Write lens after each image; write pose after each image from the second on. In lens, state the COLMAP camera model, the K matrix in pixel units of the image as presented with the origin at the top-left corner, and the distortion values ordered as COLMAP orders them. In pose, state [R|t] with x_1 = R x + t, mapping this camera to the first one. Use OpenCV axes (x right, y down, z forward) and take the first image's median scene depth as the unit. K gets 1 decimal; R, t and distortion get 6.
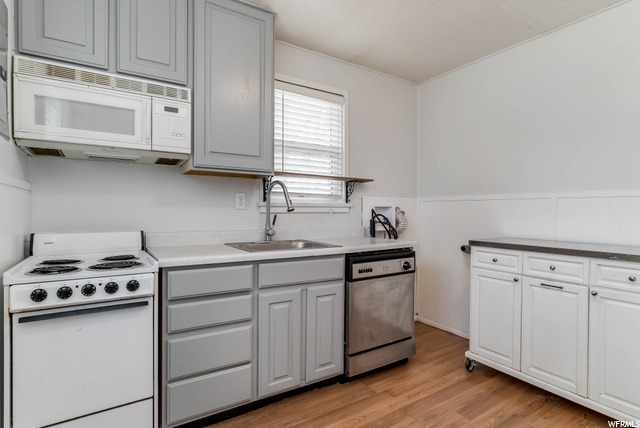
lens RADIAL K [[328.1, 0, 314.8], [0, 328.1, 212.8], [0, 0, 1]] dist [-0.003652, 0.002267]
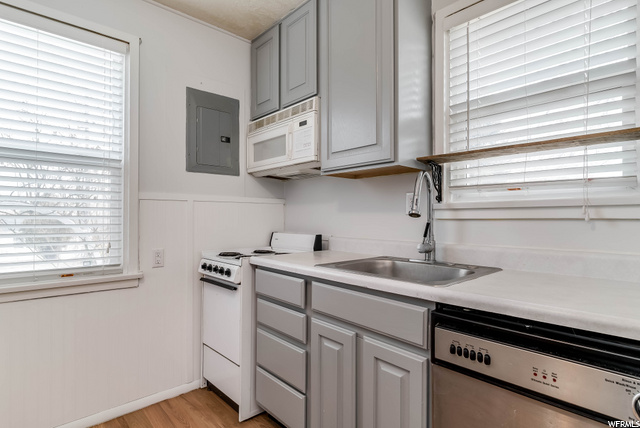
lens RADIAL K [[328.1, 0, 321.9], [0, 328.1, 215.4], [0, 0, 1]] dist [-0.003652, 0.002267]
pose [[0.181893, -0.010174, -0.983266, 0.610607], [-0.005006, 0.999924, -0.011273, 0.001609], [0.983306, 0.006973, 0.181829, 0.828817]]
